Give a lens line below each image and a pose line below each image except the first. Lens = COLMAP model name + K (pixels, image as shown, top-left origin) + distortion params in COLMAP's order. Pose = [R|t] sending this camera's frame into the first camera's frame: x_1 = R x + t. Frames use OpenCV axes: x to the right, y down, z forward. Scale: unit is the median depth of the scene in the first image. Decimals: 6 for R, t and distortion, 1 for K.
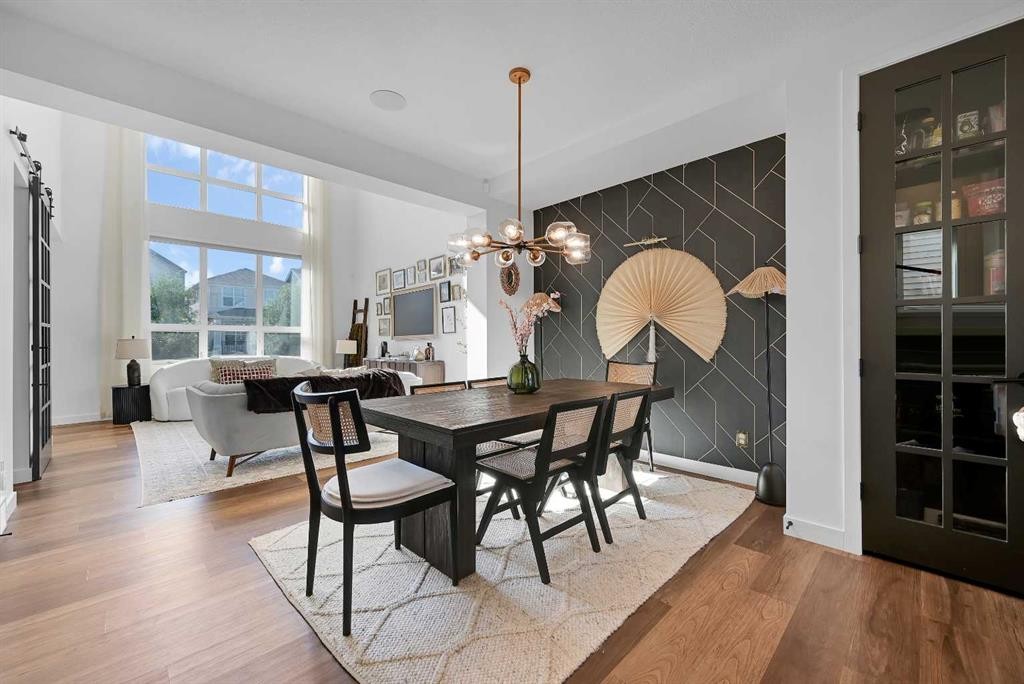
lens RADIAL K [[405.1, 0, 515.6], [0, 405.1, 338.4], [0, 0, 1]] dist [0.001389, -0.000188]
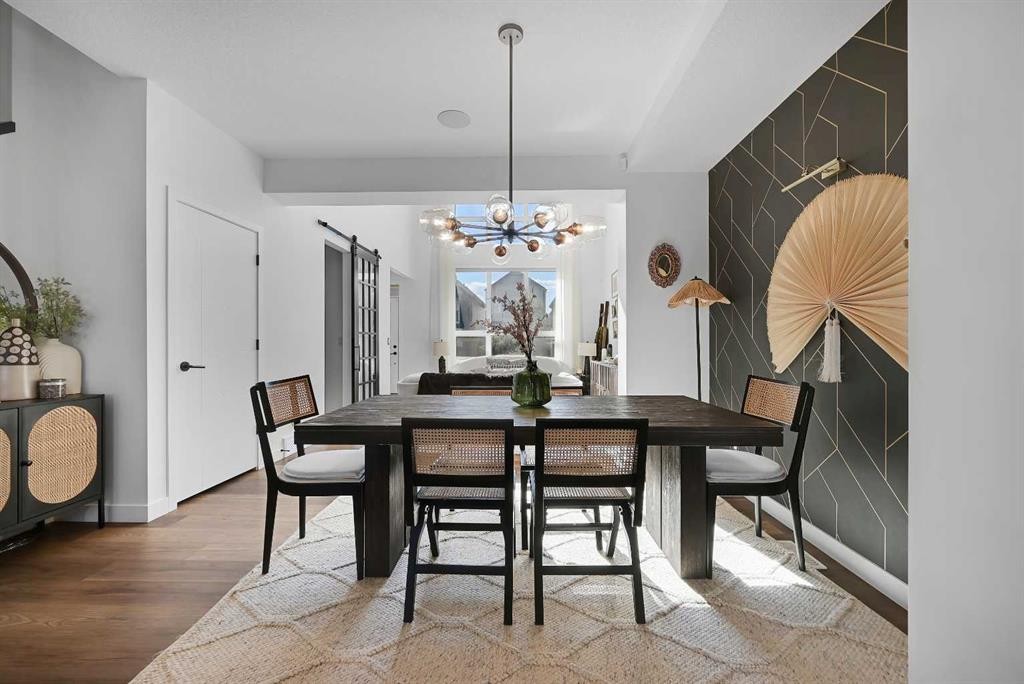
lens RADIAL K [[405.1, 0, 515.0], [0, 405.1, 343.7], [0, 0, 1]] dist [0.001389, -0.000188]
pose [[0.695635, 0.003316, -0.718388, 0.284113], [0.002770, 0.999970, 0.007297, -0.001246], [0.718390, -0.007066, 0.695604, 0.183481]]
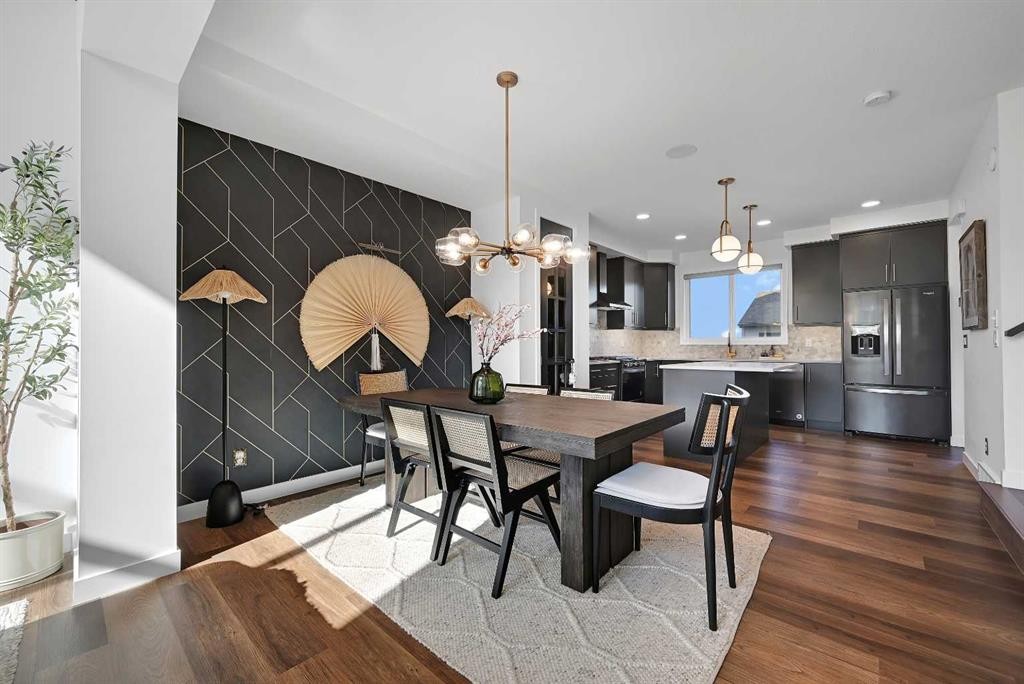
lens RADIAL K [[405.1, 0, 517.3], [0, 405.1, 342.9], [0, 0, 1]] dist [0.001389, -0.000188]
pose [[-0.063216, 0.010384, 0.997946, -0.437834], [-0.002190, 0.999942, -0.010544, 0.000801], [-0.997997, -0.002852, -0.063190, 0.467238]]
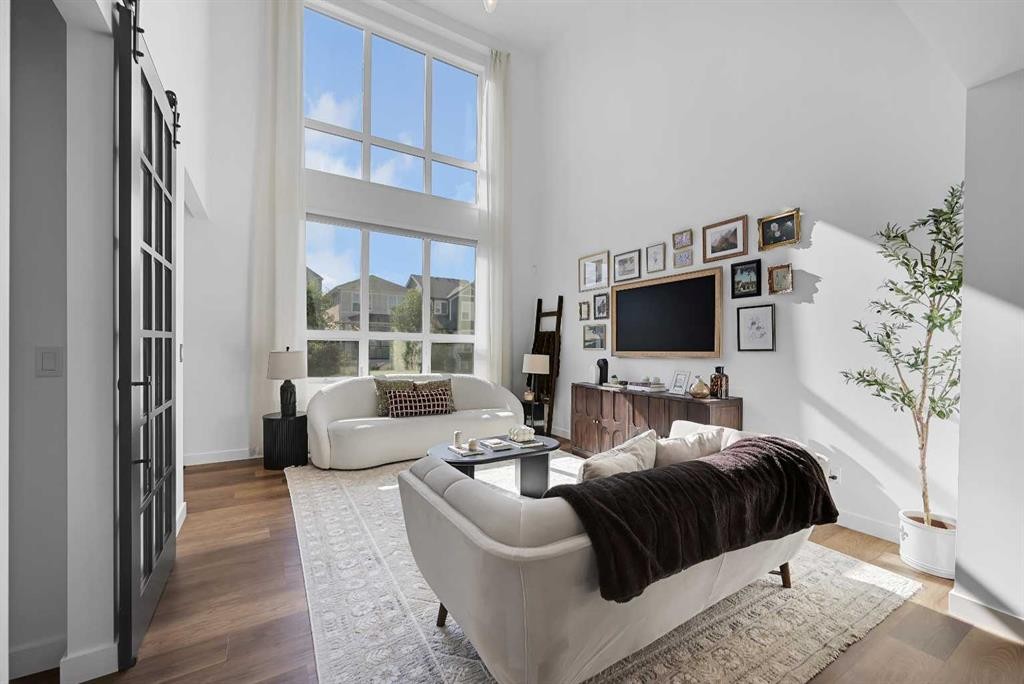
lens RADIAL K [[405.1, 0, 520.9], [0, 405.1, 349.3], [0, 0, 1]] dist [0.001389, -0.000188]
pose [[0.976622, 0.018870, -0.214134, -0.381833], [-0.016219, 0.999769, 0.014131, -0.019221], [0.214351, -0.010328, 0.976702, 0.382664]]
